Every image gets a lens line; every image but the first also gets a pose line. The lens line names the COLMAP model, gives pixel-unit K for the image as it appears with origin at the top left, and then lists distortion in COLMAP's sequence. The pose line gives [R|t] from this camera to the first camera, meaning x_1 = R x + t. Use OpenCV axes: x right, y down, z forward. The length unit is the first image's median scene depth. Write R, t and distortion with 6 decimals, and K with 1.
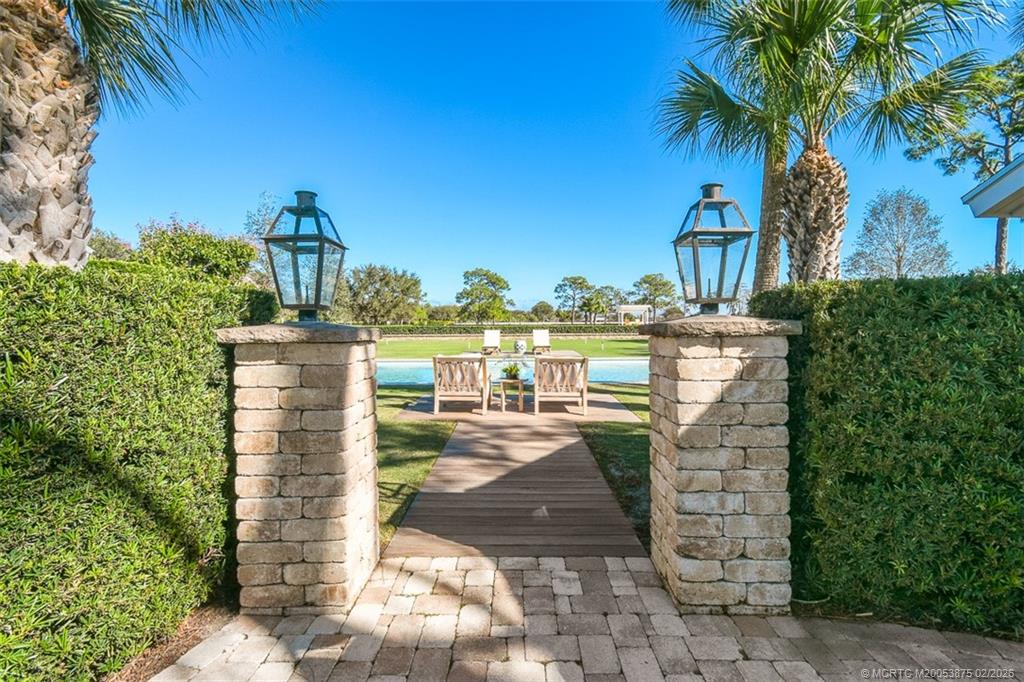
lens RADIAL K [[463.2, 0, 521.3], [0, 463.2, 339.2], [0, 0, 1]] dist [0.006989, -0.003258]
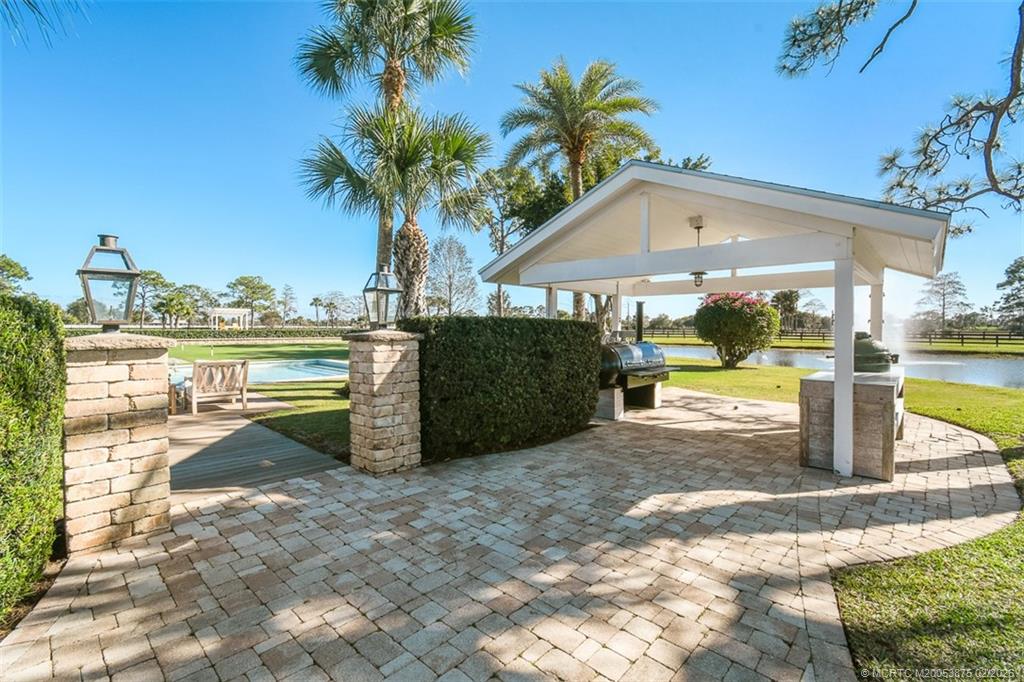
lens RADIAL K [[463.2, 0, 514.8], [0, 463.2, 338.4], [0, 0, 1]] dist [0.006989, -0.003258]
pose [[0.682086, -0.007995, 0.731228, -0.540382], [0.015467, 0.999874, -0.003495, -0.000682], [-0.731108, 0.013694, 0.682124, -0.626584]]
